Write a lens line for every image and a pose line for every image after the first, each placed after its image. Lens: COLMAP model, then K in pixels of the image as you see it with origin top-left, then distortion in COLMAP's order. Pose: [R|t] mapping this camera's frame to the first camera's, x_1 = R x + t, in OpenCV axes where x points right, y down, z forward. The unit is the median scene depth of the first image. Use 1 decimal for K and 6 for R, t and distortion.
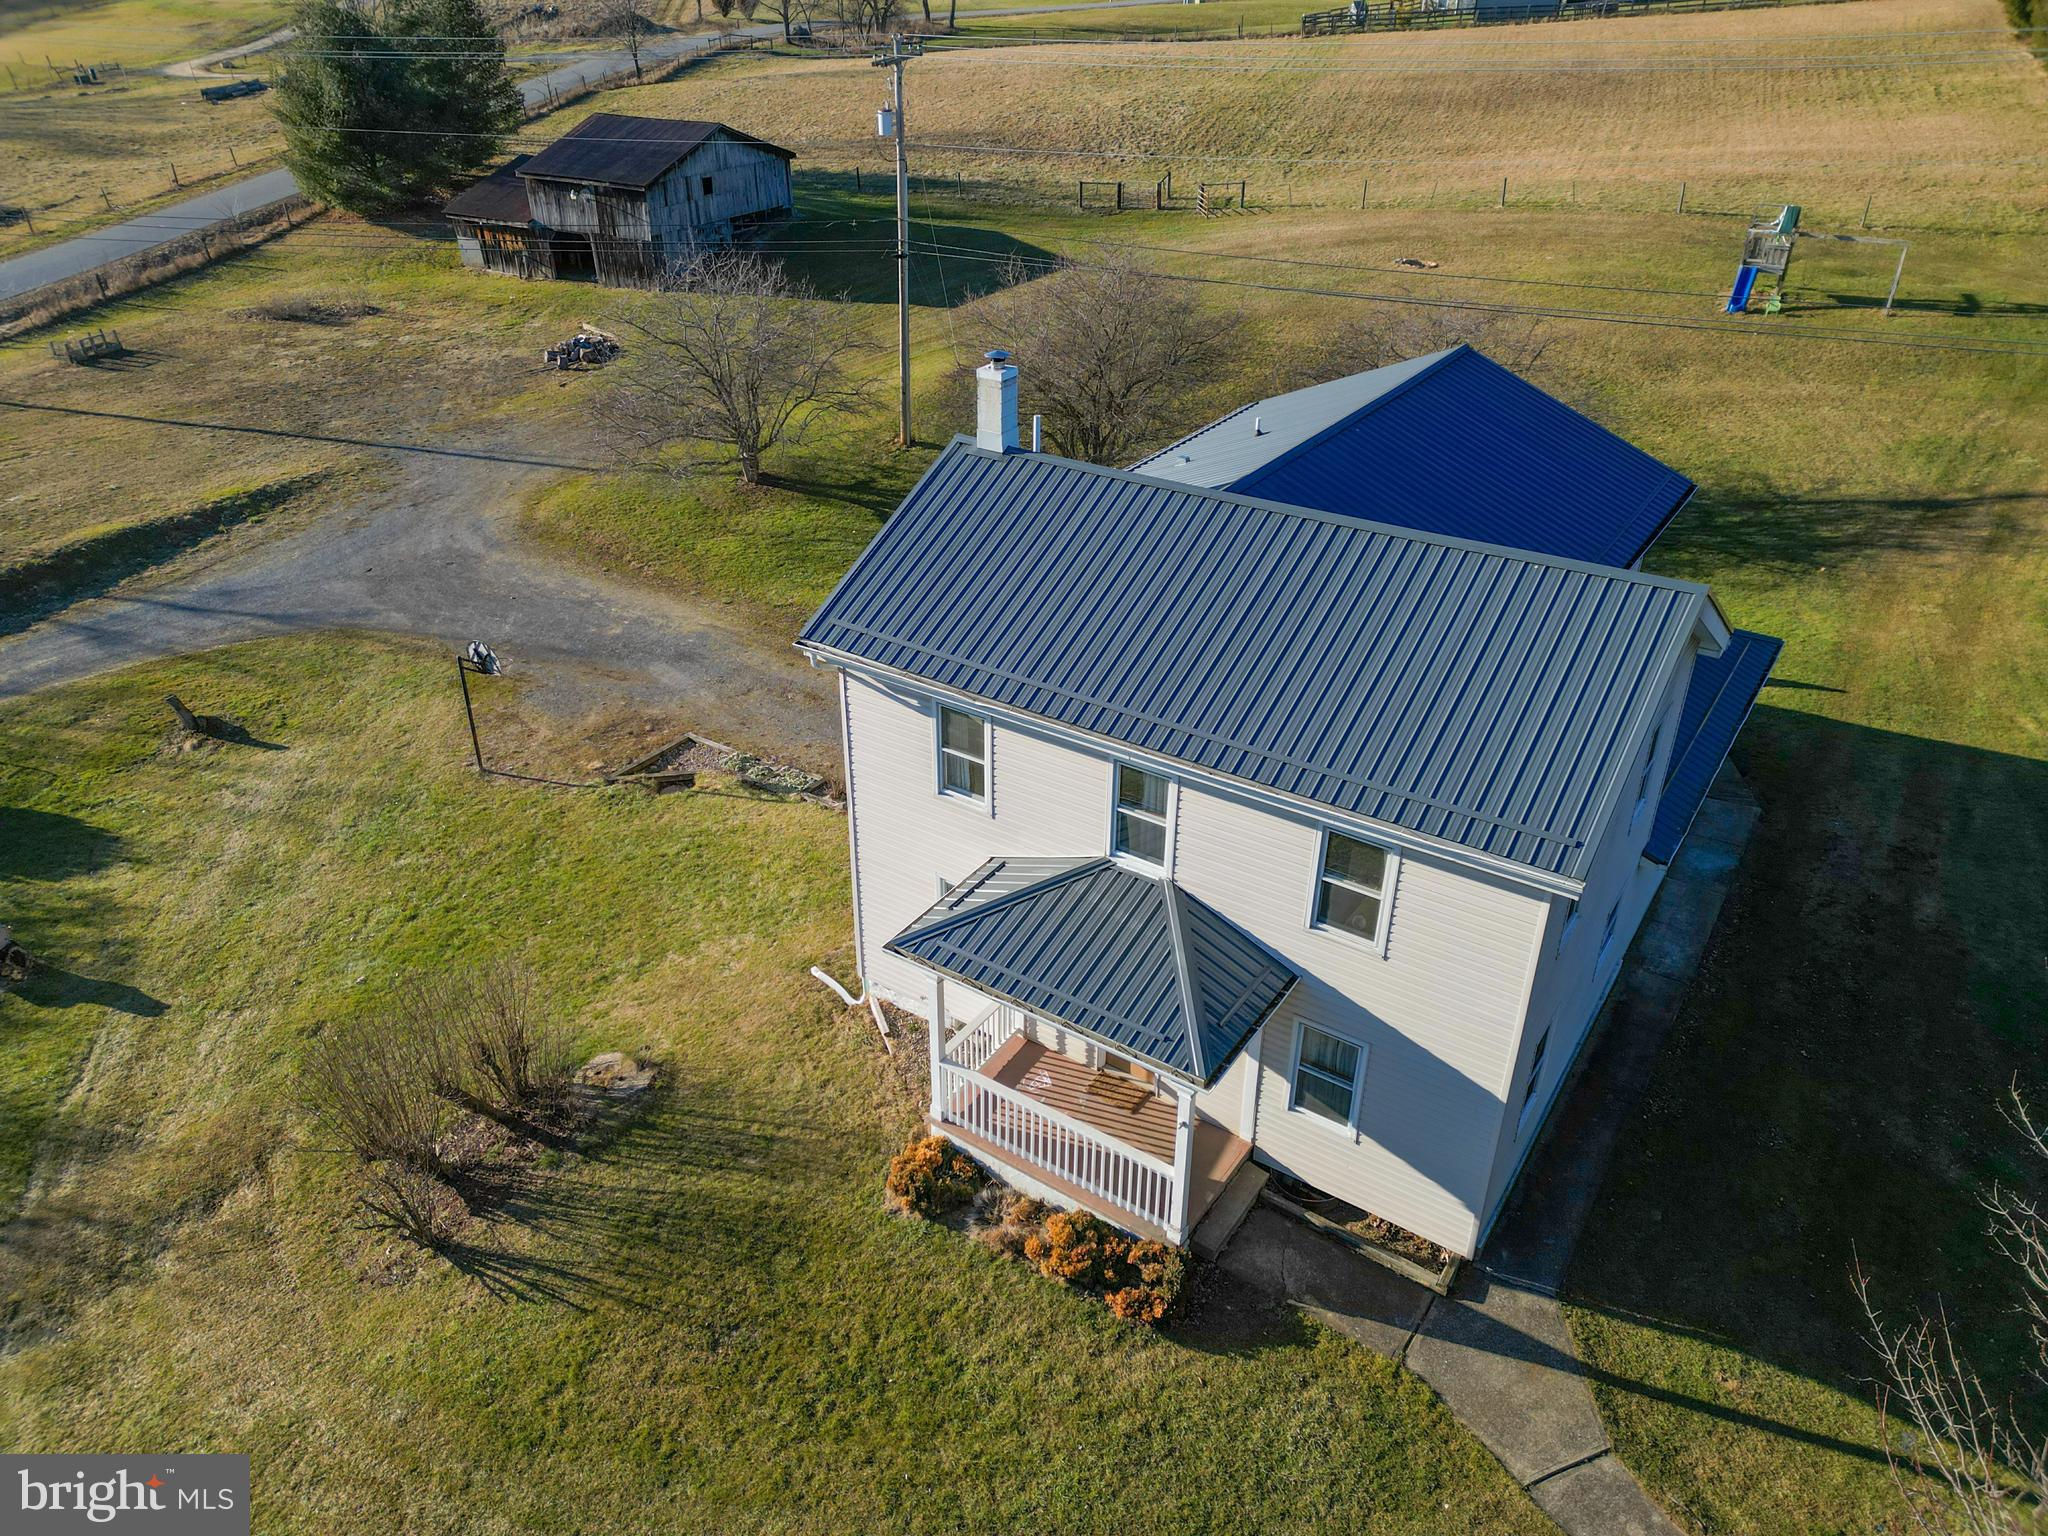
lens RADIAL K [[1417.1, 0, 1027.9], [0, 1417.1, 761.2], [0, 0, 1]] dist [0.088905, -0.086598]
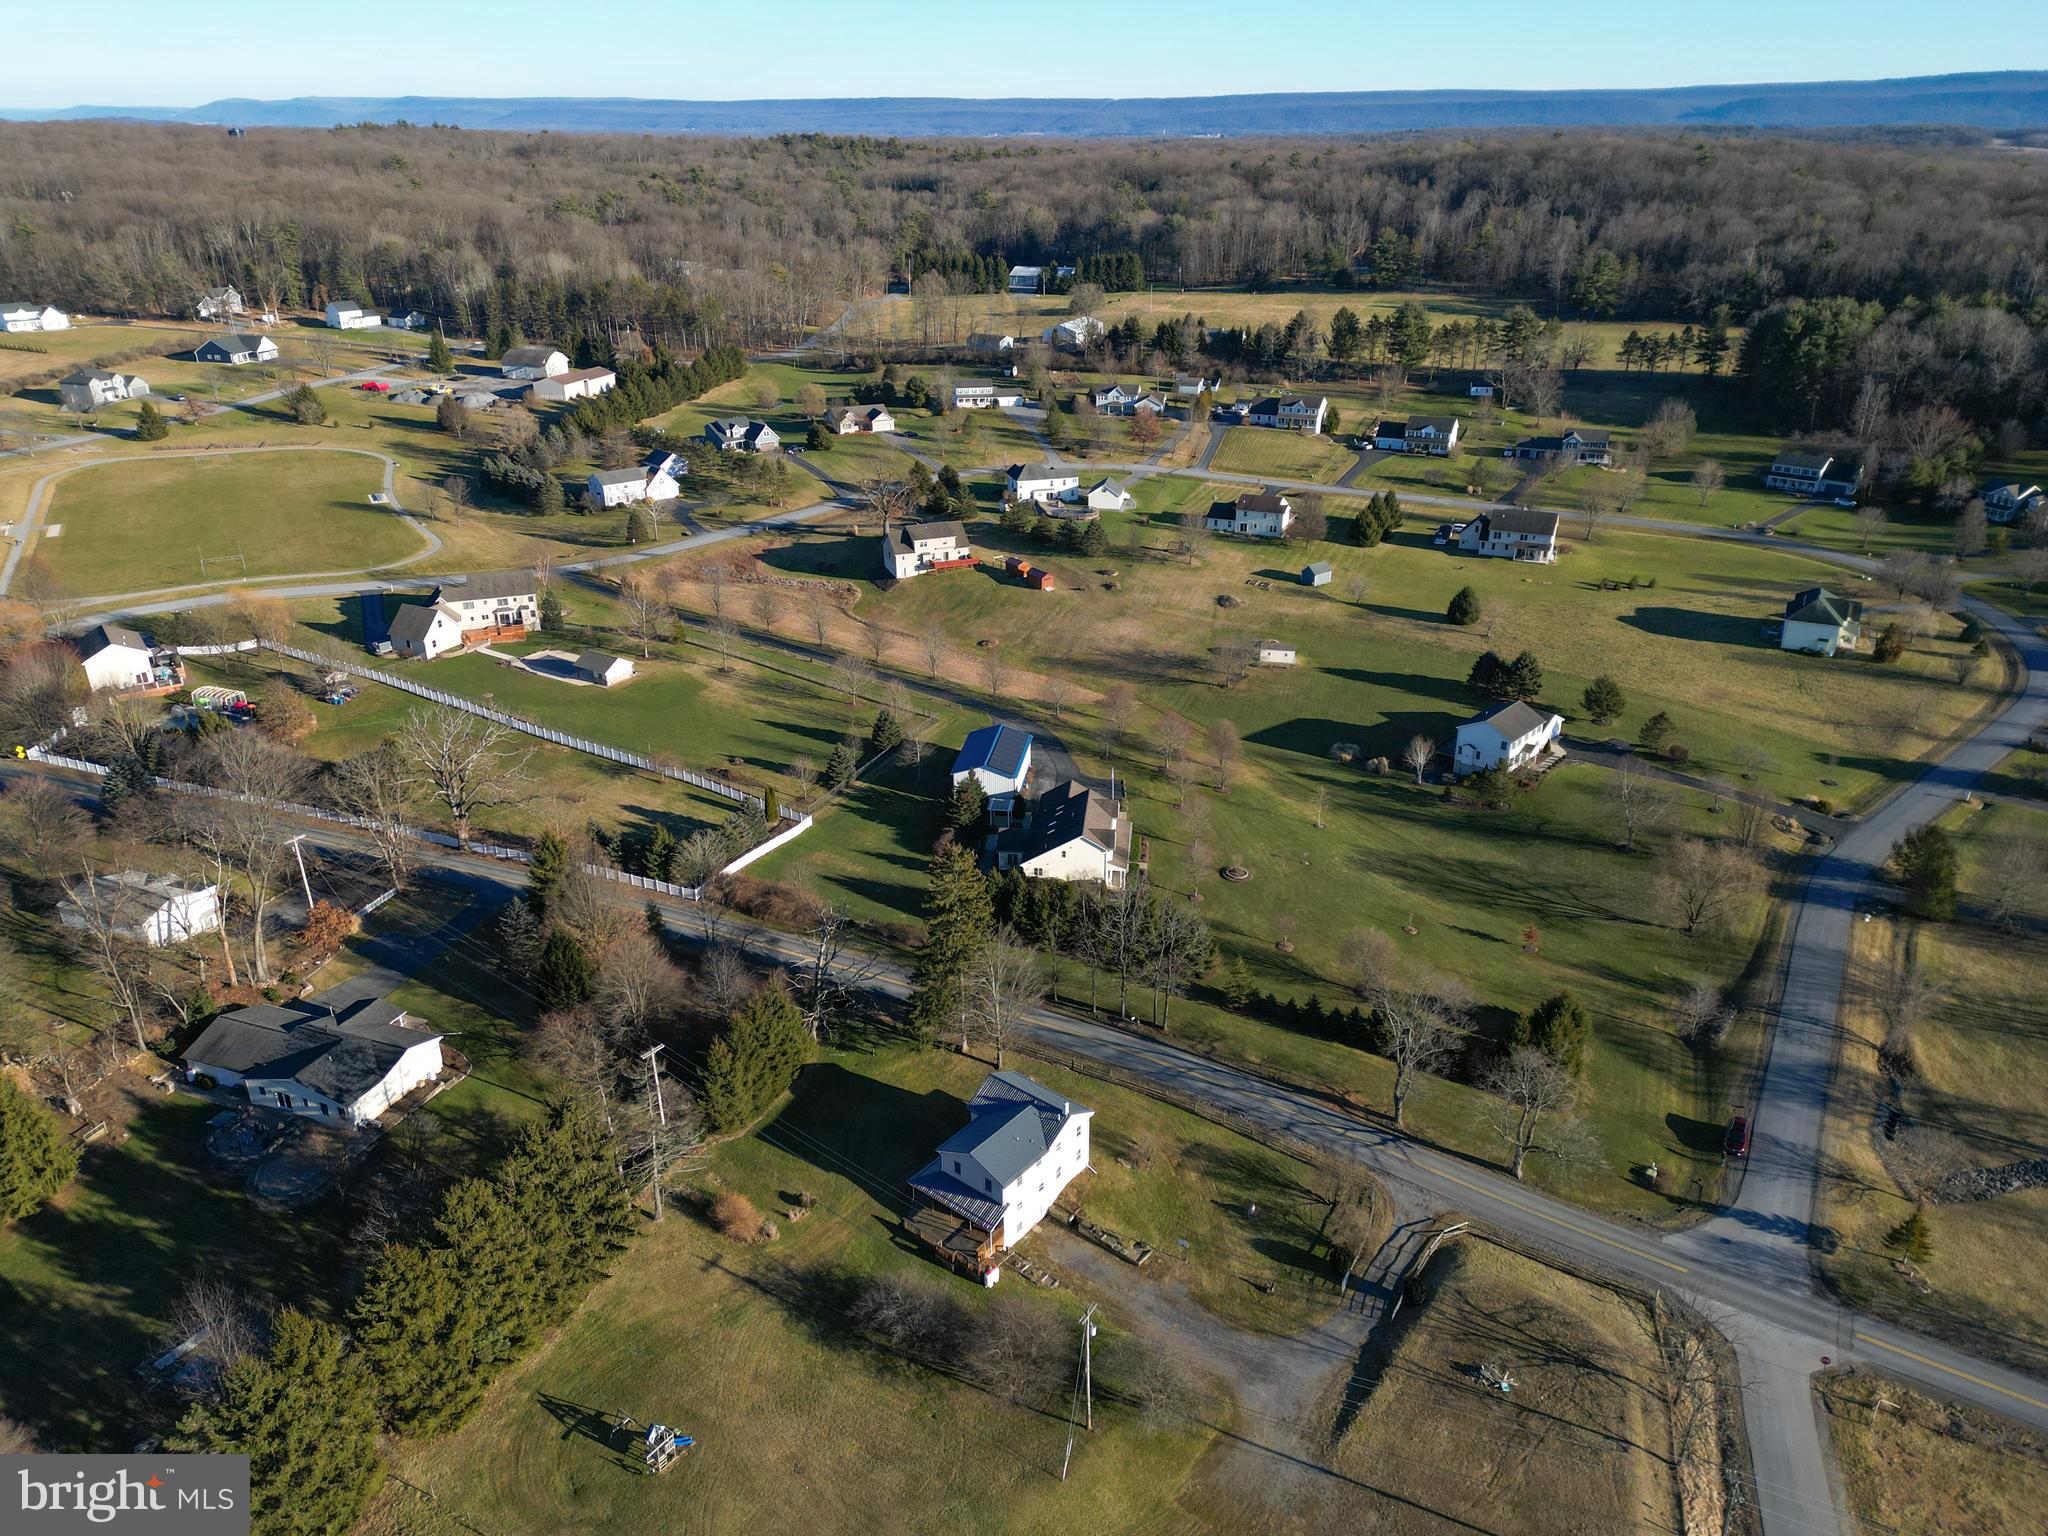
lens RADIAL K [[1417.1, 0, 1027.9], [0, 1417.1, 761.2], [0, 0, 1]] dist [0.088905, -0.086598]
pose [[-0.996017, -0.039962, 0.079709, -0.166090], [0.040636, 0.592276, 0.804710, -3.482020], [-0.079368, 0.804743, -0.588293, 1.917314]]
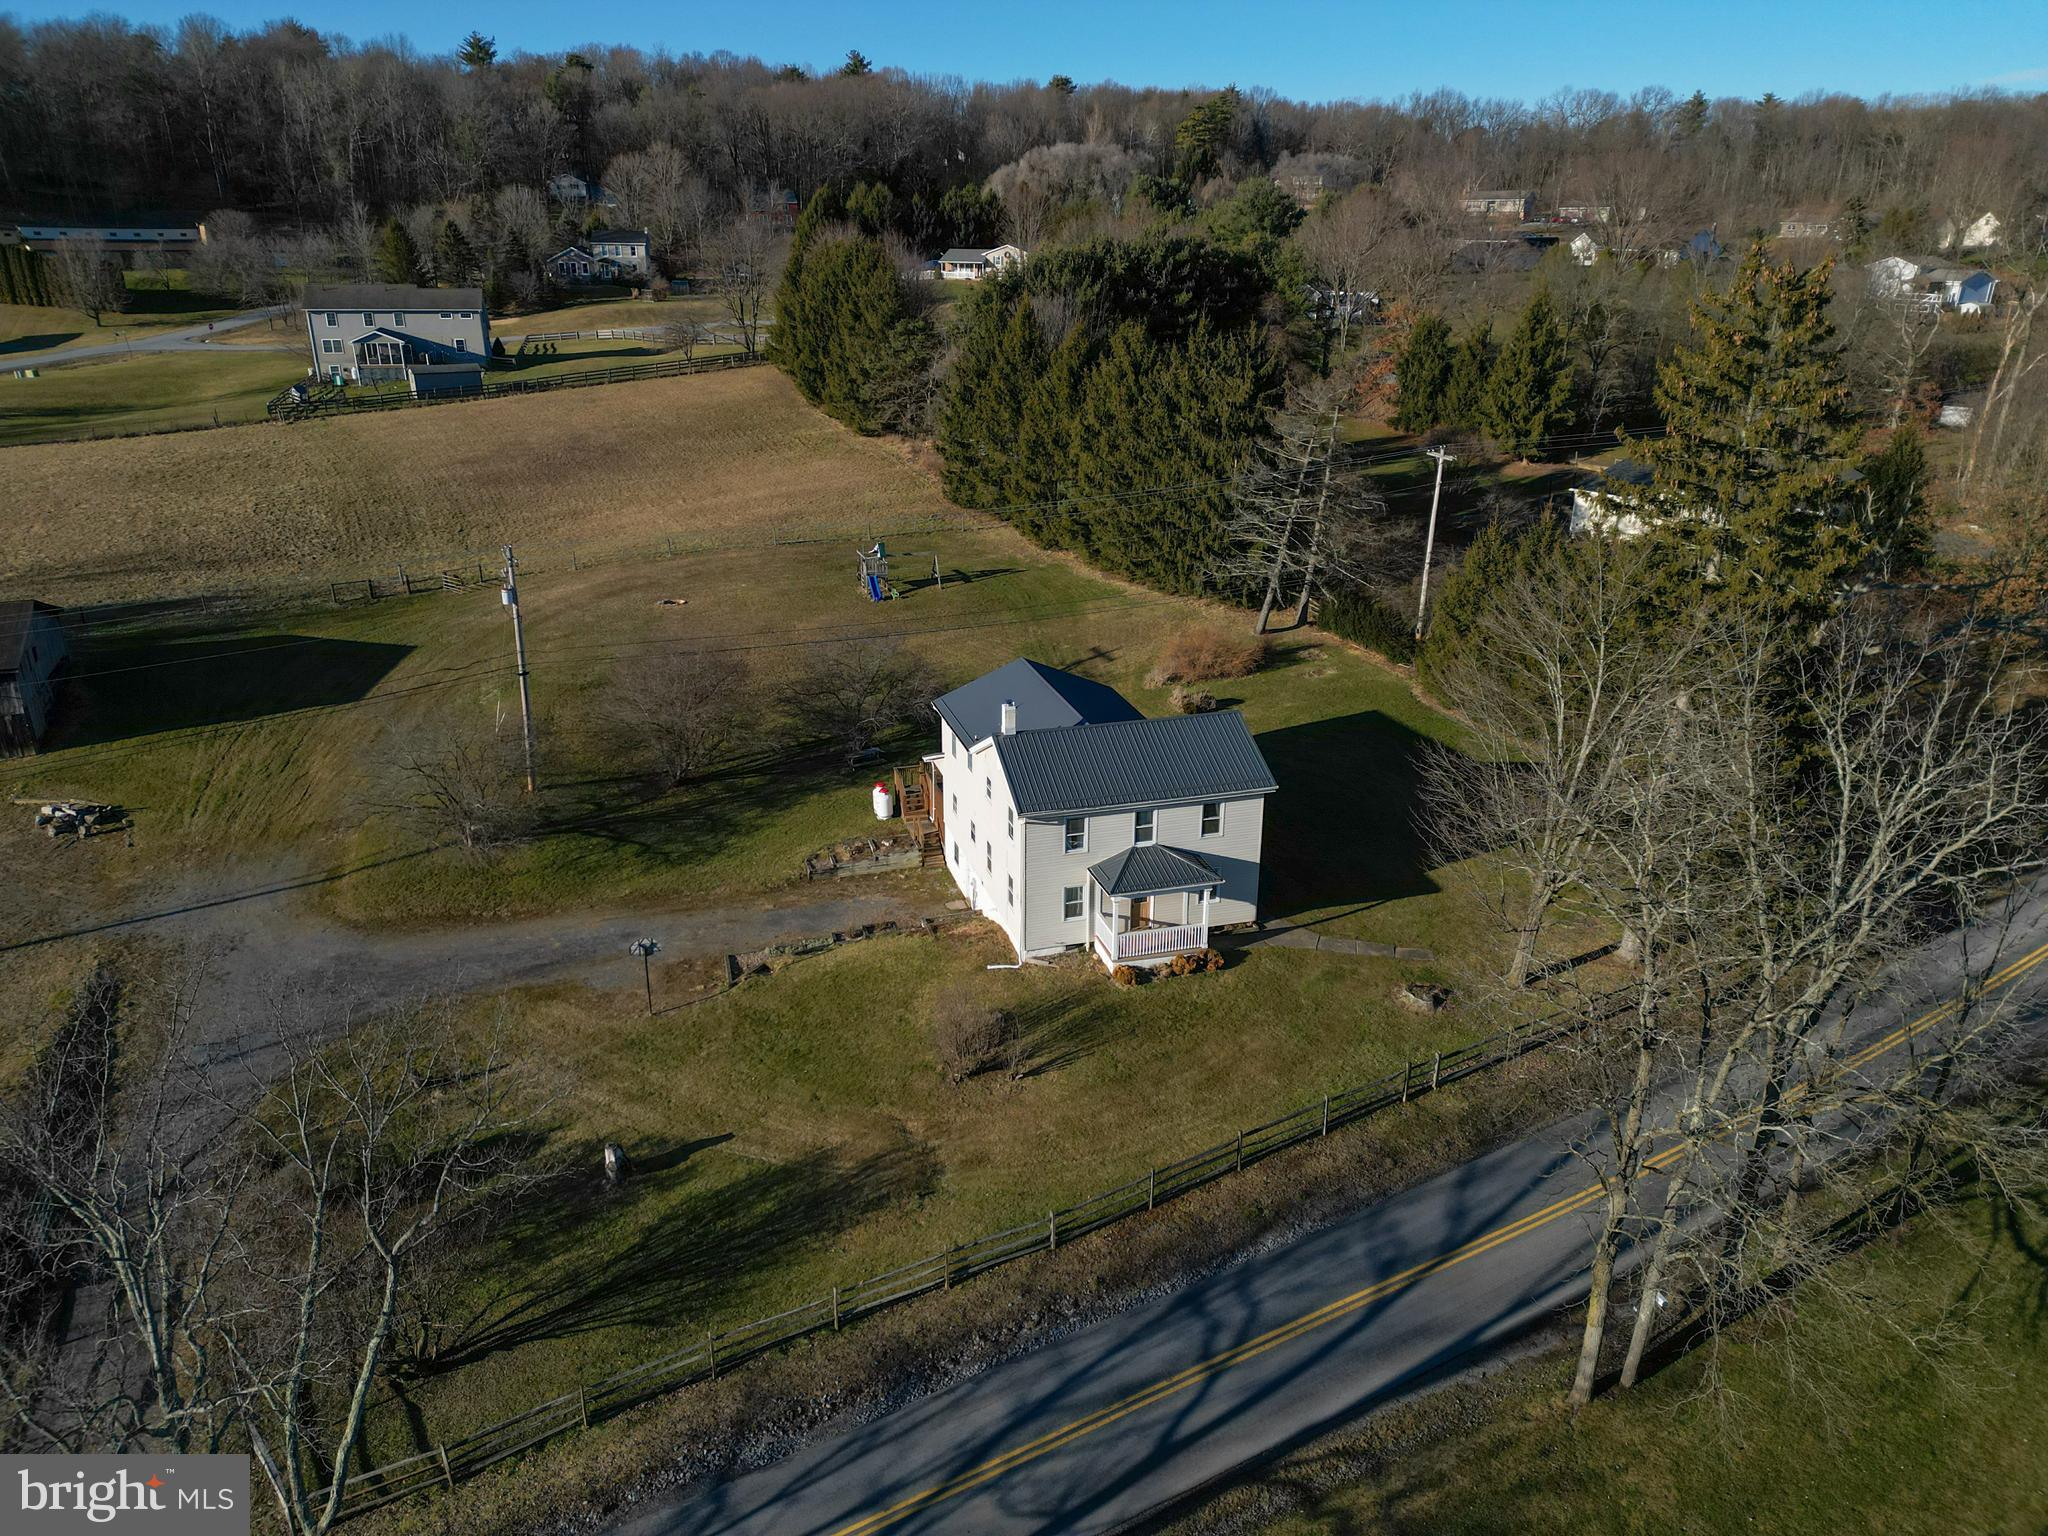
lens RADIAL K [[1417.1, 0, 1027.9], [0, 1417.1, 761.2], [0, 0, 1]] dist [0.088905, -0.086598]
pose [[0.639941, -0.272708, 0.718405, -1.014950], [0.378535, 0.925479, 0.014122, -0.103705], [-0.668720, 0.262904, 0.695482, -0.448413]]
